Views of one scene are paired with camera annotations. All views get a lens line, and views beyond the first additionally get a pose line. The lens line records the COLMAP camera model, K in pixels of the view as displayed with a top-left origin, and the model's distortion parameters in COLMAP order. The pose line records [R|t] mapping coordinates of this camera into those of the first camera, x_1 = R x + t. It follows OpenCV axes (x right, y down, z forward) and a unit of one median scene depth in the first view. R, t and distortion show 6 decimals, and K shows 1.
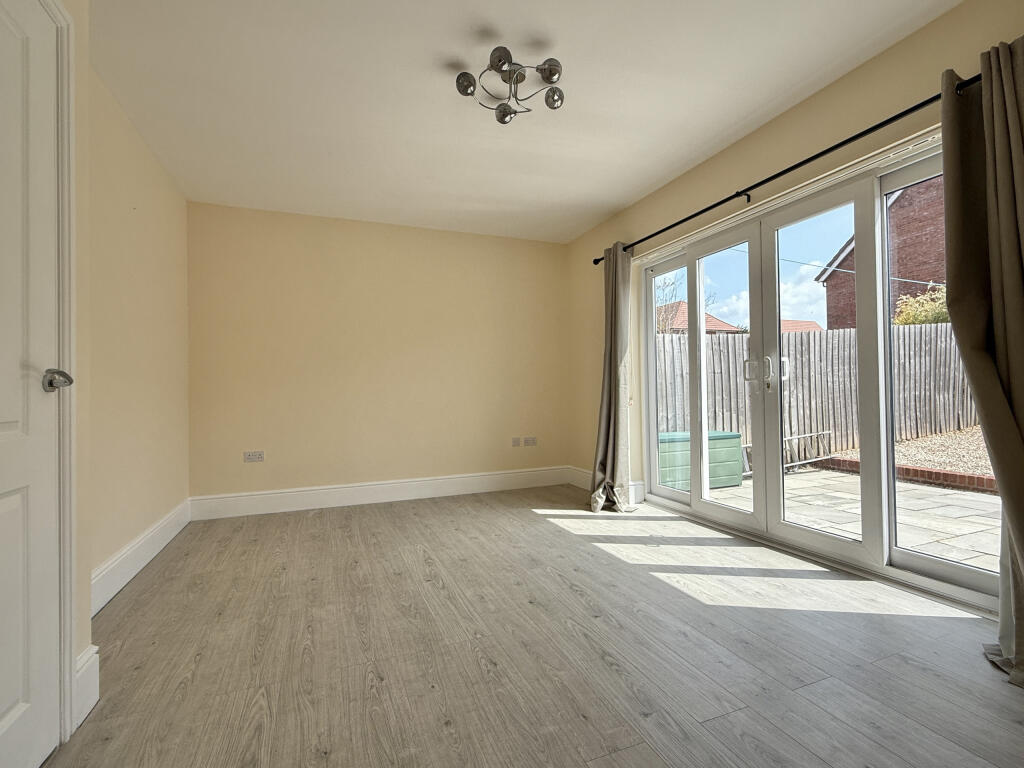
lens RADIAL K [[475.6, 0, 511.2], [0, 475.6, 385.7], [0, 0, 1]] dist [-0.001010, 0.000371]
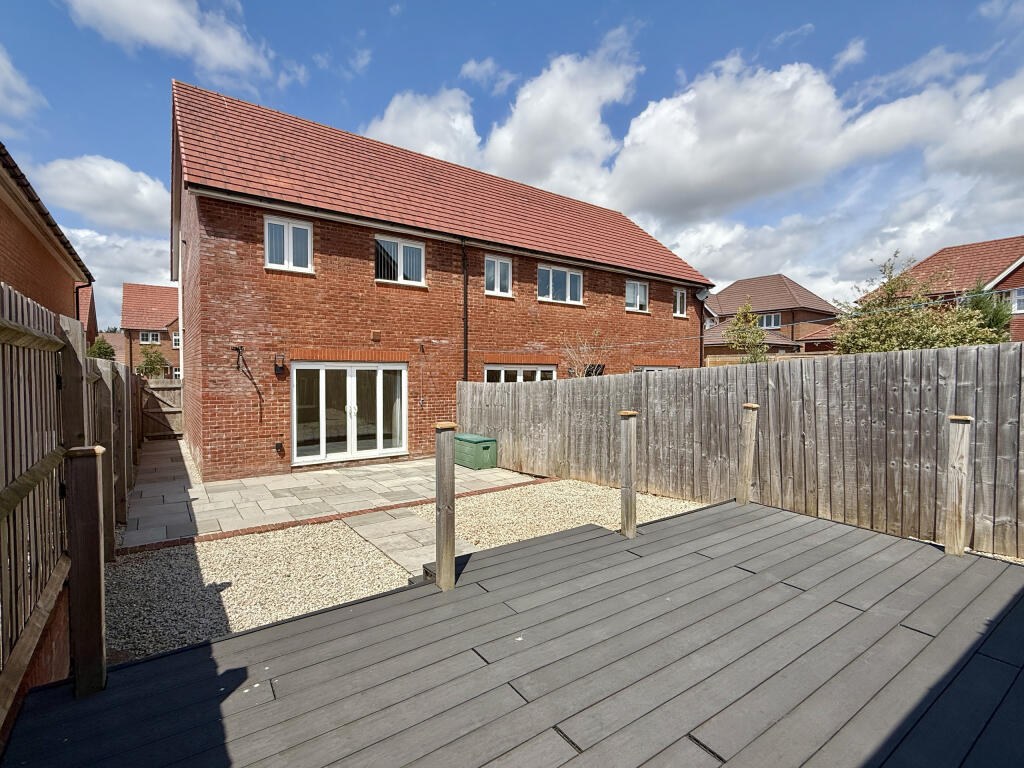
lens RADIAL K [[475.6, 0, 511.2], [0, 475.6, 385.7], [0, 0, 1]] dist [-0.001010, 0.000371]
pose [[0.247999, 0.044476, -0.967739, 1.658740], [0.008242, 0.998813, 0.048016, -0.147100], [0.968725, -0.019884, 0.247338, 0.500655]]
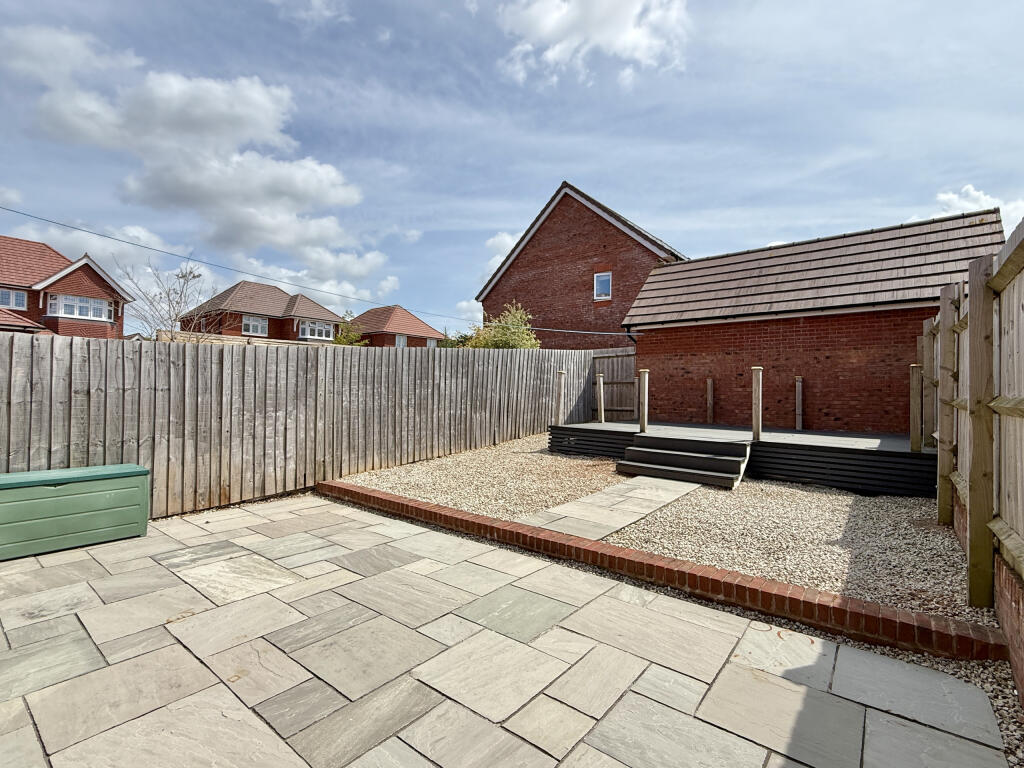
lens RADIAL K [[475.6, 0, 511.2], [0, 475.6, 385.7], [0, 0, 1]] dist [-0.001010, 0.000371]
pose [[0.868238, 0.036146, 0.494829, 0.446467], [-0.035896, 0.999305, -0.010013, -0.038343], [-0.494847, -0.009068, 0.868933, 0.009445]]
